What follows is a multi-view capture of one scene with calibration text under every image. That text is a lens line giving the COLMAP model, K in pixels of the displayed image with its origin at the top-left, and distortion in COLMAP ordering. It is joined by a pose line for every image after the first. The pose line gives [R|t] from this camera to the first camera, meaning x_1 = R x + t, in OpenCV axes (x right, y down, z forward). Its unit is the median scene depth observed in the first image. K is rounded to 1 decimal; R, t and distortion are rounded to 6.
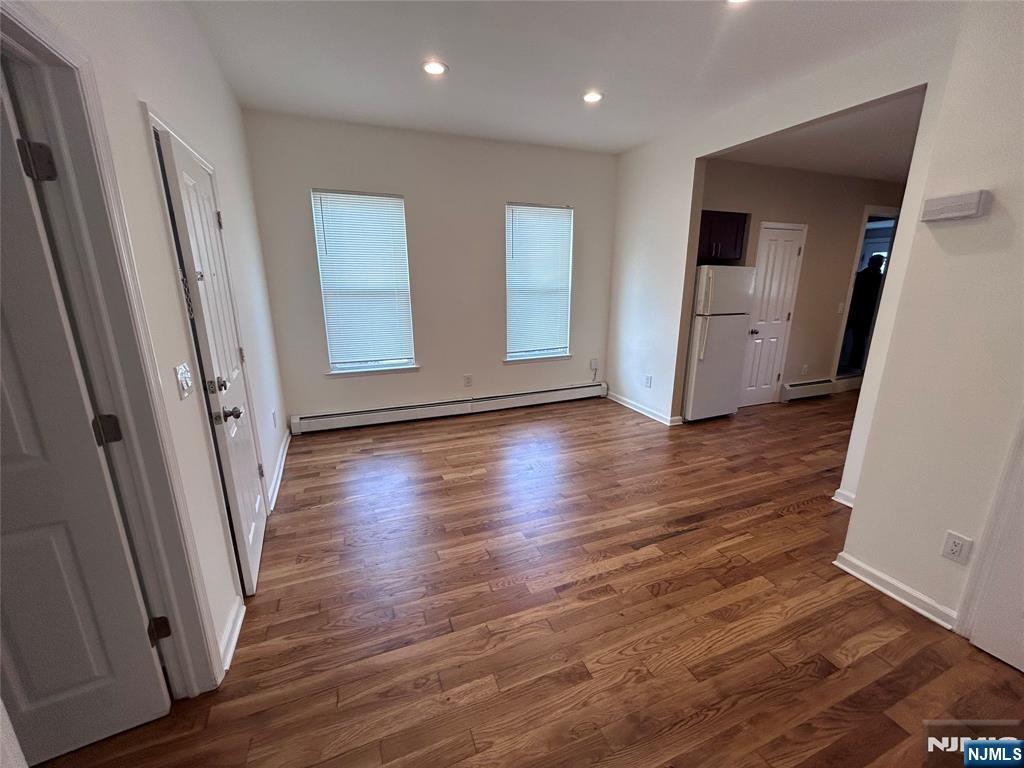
lens RADIAL K [[419.6, 0, 512.0], [0, 419.6, 384.0], [0, 0, 1]] dist [-0.001077, -0.000085]
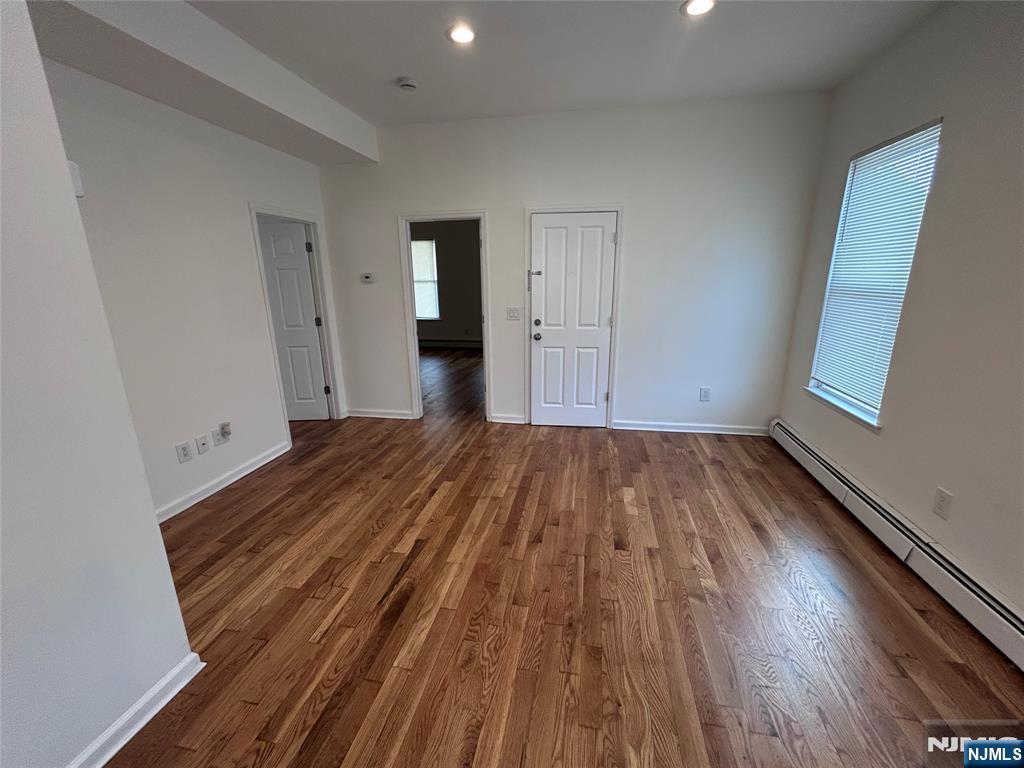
lens RADIAL K [[410.8, 0, 512.0], [0, 410.8, 384.0], [0, 0, 1]] dist [0.007886, -0.000026]
pose [[-0.549427, 0.220955, -0.805797, 0.798205], [-0.197724, 0.902626, 0.382323, -0.341151], [0.811810, 0.369385, -0.452239, 1.338841]]
